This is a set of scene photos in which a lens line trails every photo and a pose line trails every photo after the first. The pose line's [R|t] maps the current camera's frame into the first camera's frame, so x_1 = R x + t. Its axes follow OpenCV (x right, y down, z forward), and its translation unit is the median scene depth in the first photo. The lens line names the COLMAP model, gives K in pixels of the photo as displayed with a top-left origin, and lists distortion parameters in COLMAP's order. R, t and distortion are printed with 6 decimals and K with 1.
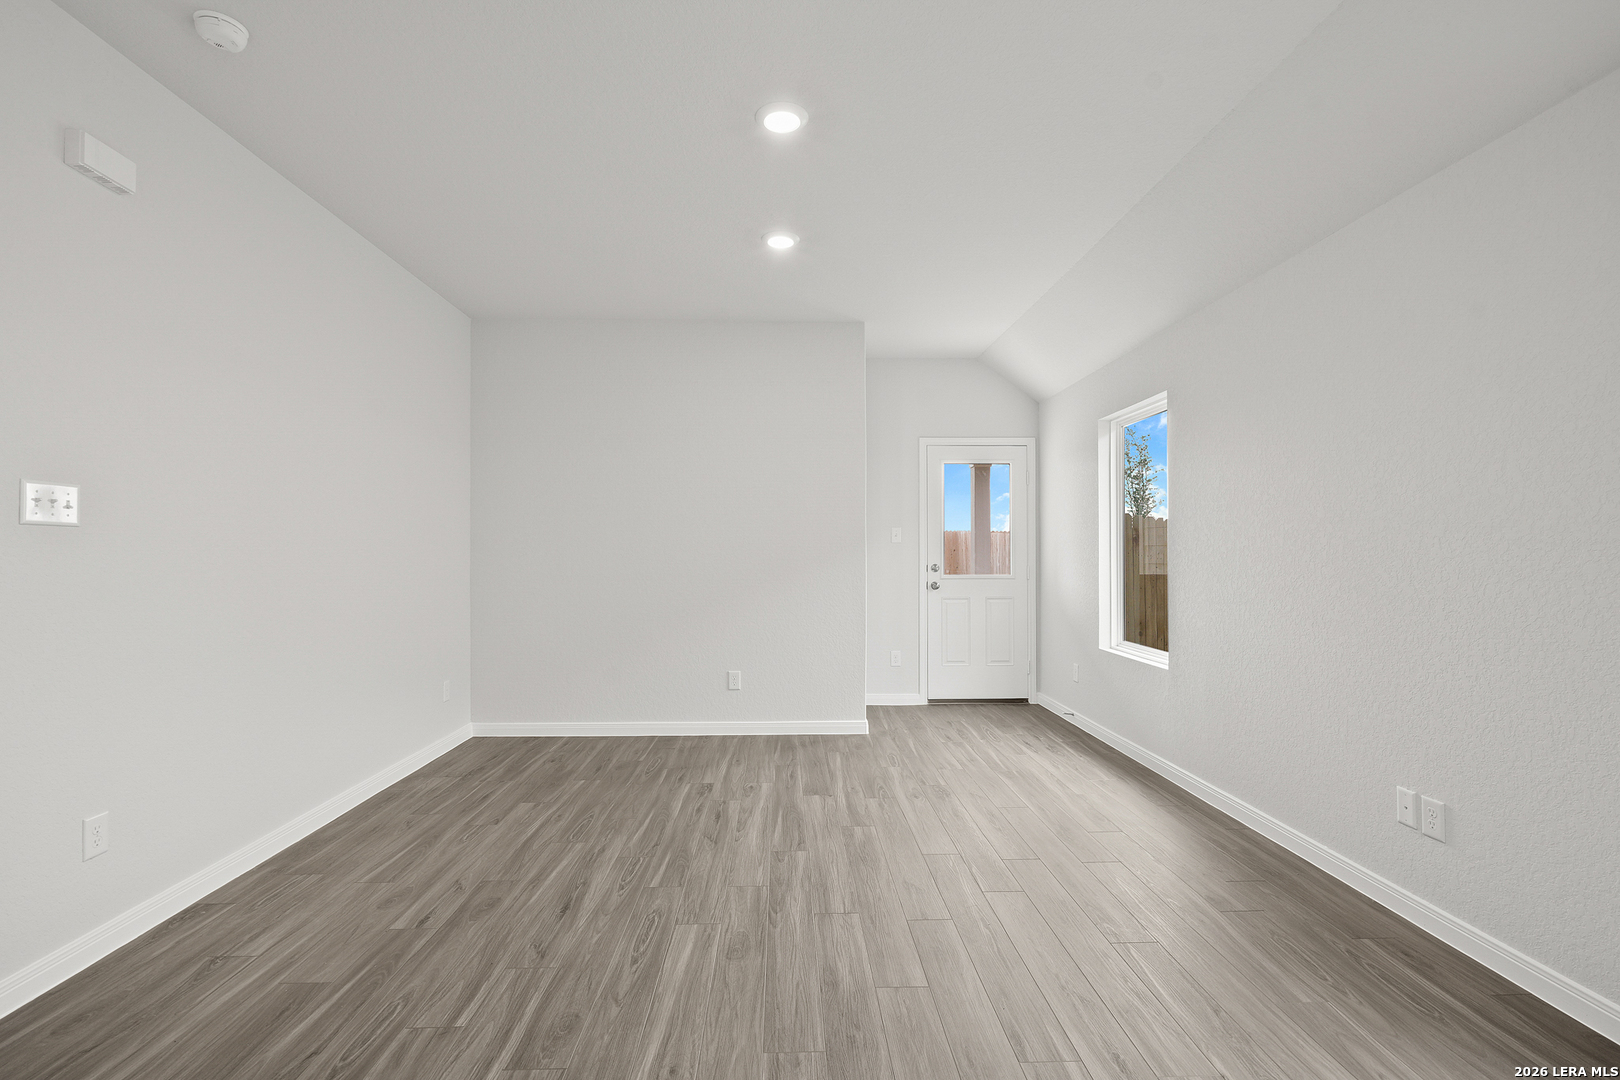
lens RADIAL K [[749.3, 0, 803.5], [0, 749.3, 552.4], [0, 0, 1]] dist [0.001707, 0.000130]
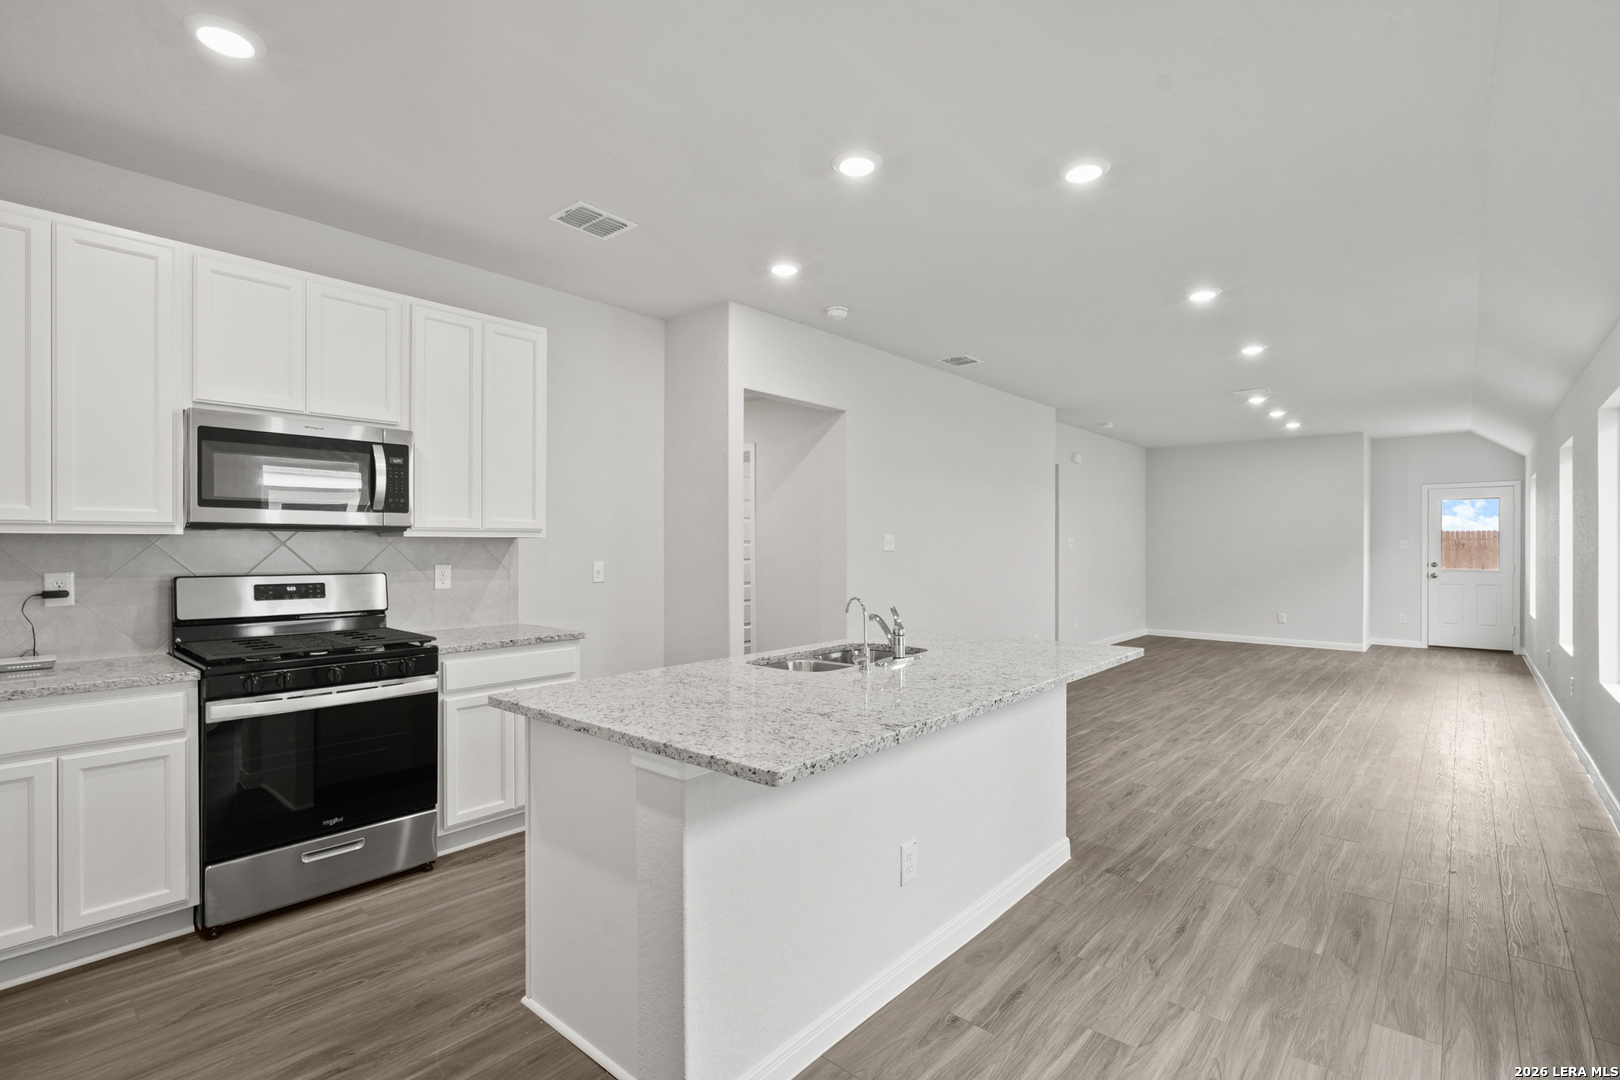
lens RADIAL K [[742.8, 0, 808.1], [0, 742.8, 551.4], [0, 0, 1]] dist [-0.000600, -0.007829]
pose [[0.726679, 0.006263, -0.686949, 0.460190], [-0.002157, 0.999974, 0.006835, -0.025023], [0.686974, -0.003485, 0.726674, -1.733764]]
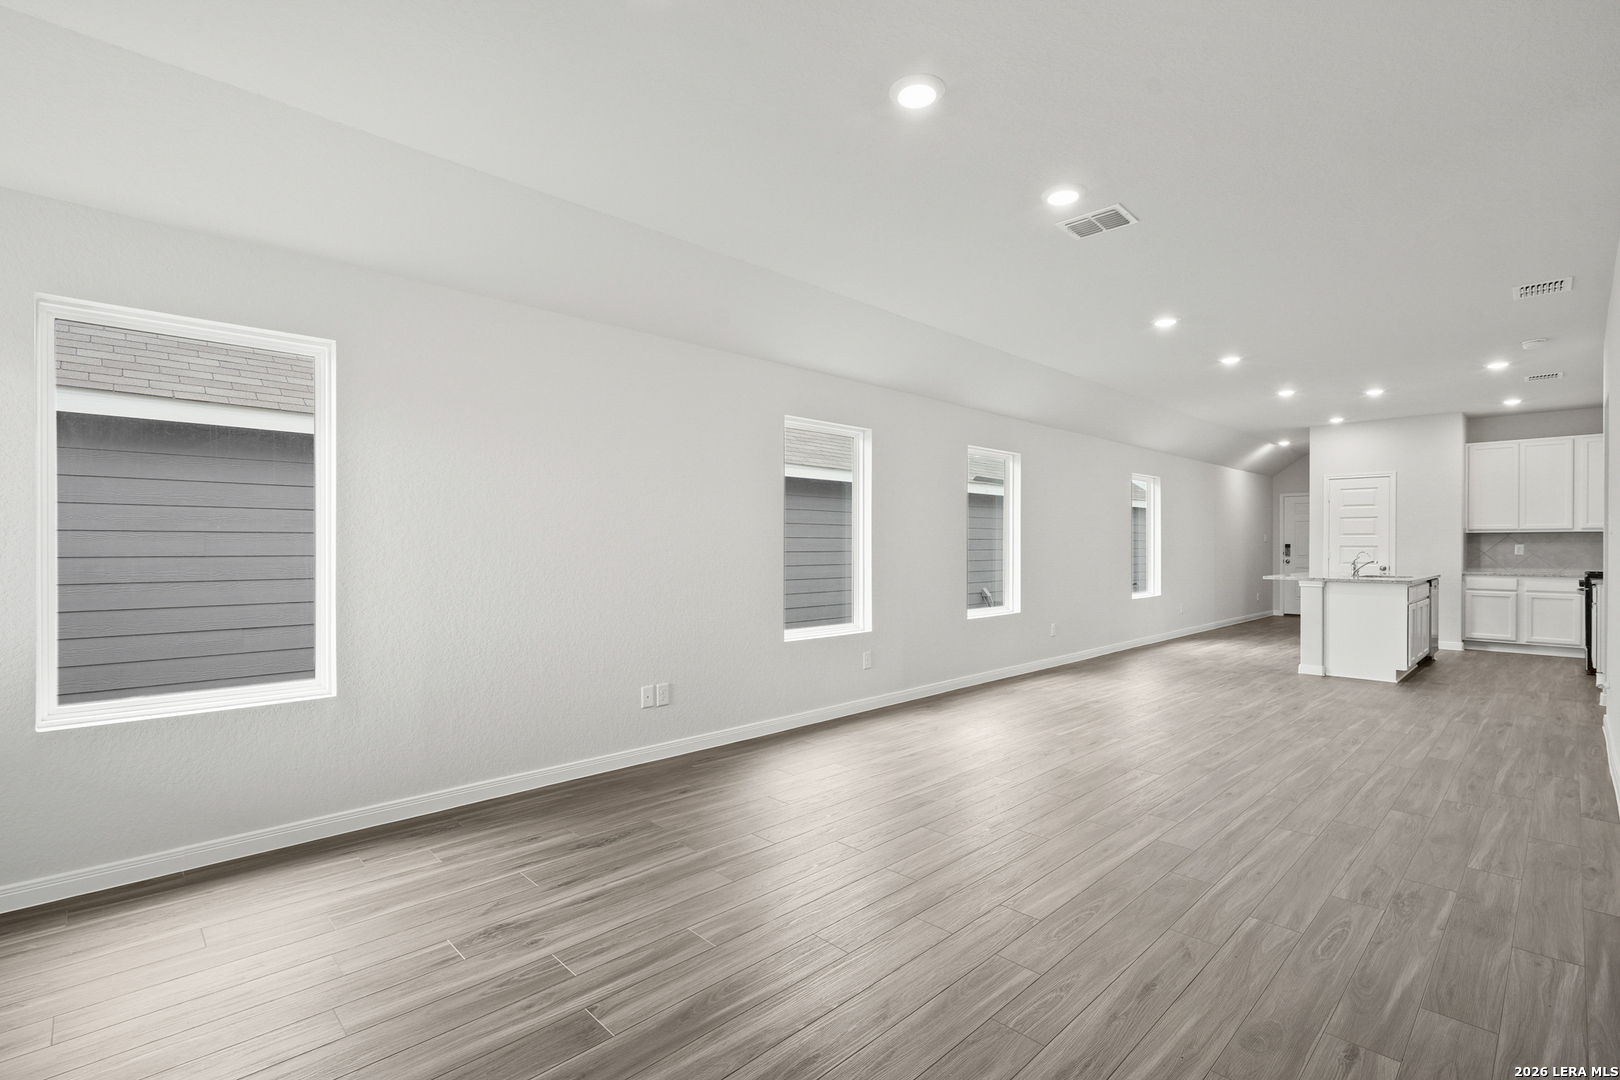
lens RADIAL K [[735.9, 0, 810.0], [0, 735.9, 540.0], [0, 0, 1]] dist [-0.000796, 0.000022]
pose [[-0.674220, 0.008969, 0.738476, -0.446740], [0.001672, 0.999942, -0.010618, 0.001457], [-0.738529, -0.005925, -0.674196, 1.222158]]
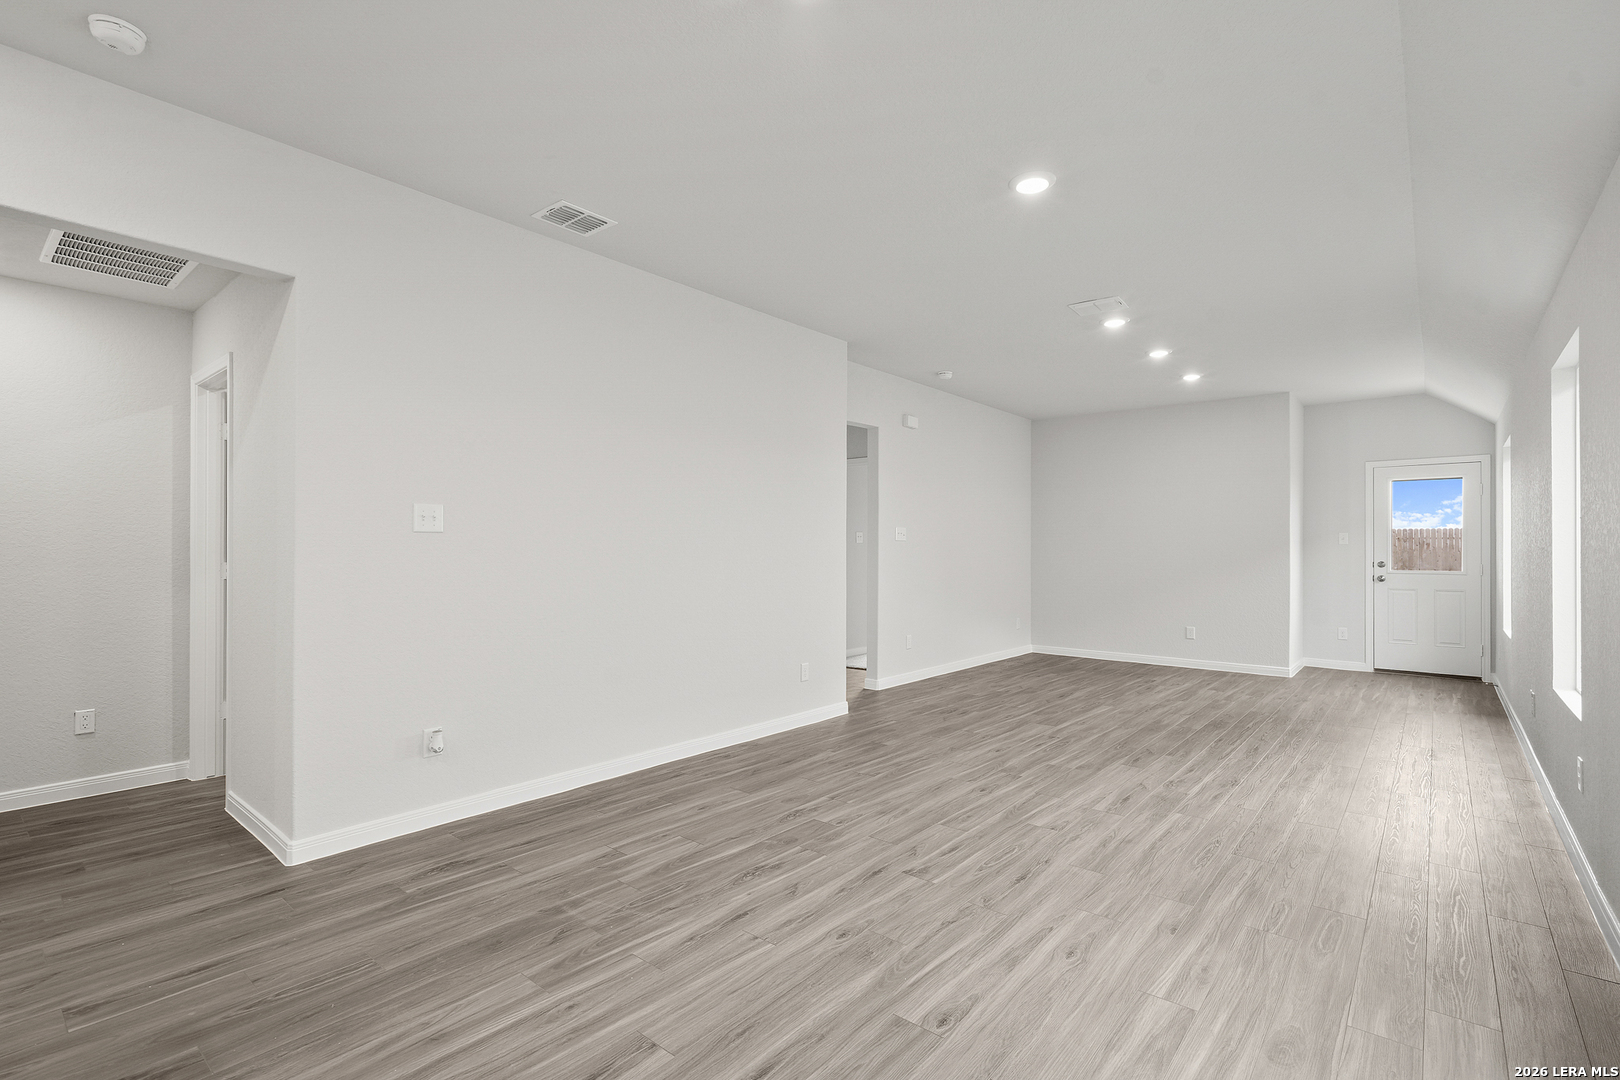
lens RADIAL K [[756.2, 0, 797.2], [0, 756.2, 546.0], [0, 0, 1]] dist [-0.011365, -0.001494]
pose [[0.740414, 0.002212, -0.672148, 0.470418], [-0.005704, 0.999979, -0.002993, -0.001423], [0.672127, 0.006050, 0.740411, -0.942095]]
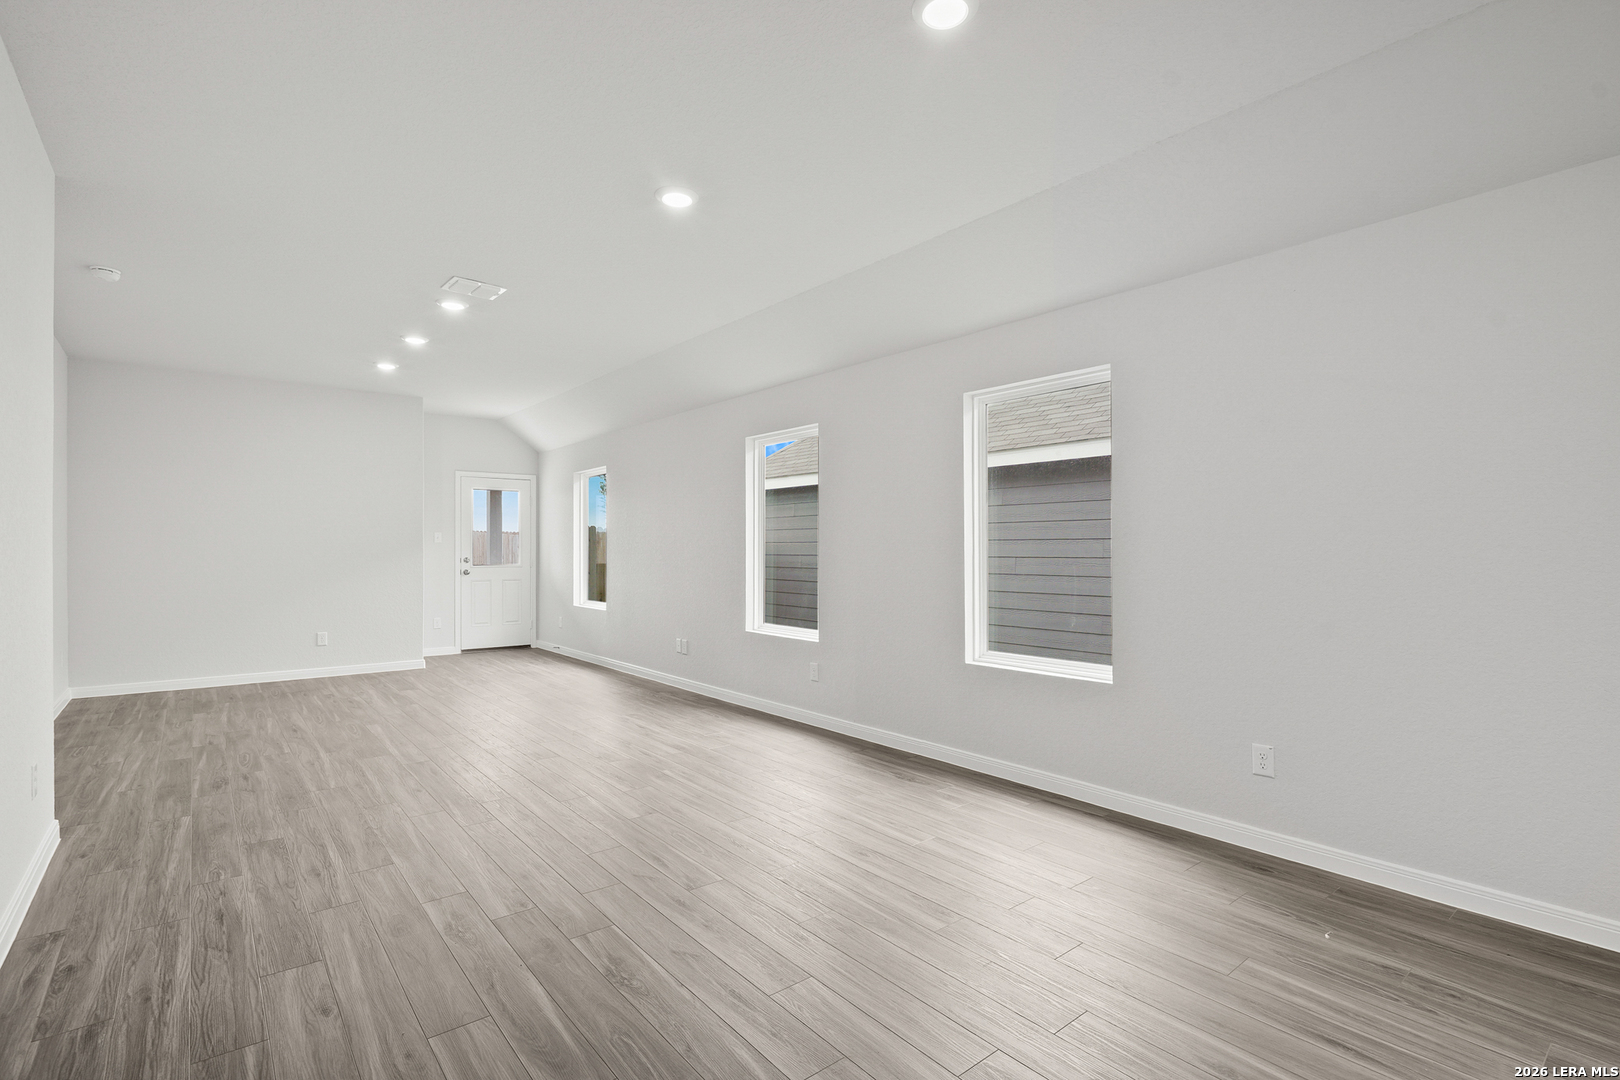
lens RADIAL K [[765.7, 0, 814.1], [0, 765.7, 547.7], [0, 0, 1]] dist [0.001452, 0.001069]
pose [[0.794430, 0.002112, 0.607352, -0.309167], [-0.000954, 0.999997, -0.002229, -0.001323], [-0.607355, 0.001191, 0.794430, -0.960981]]
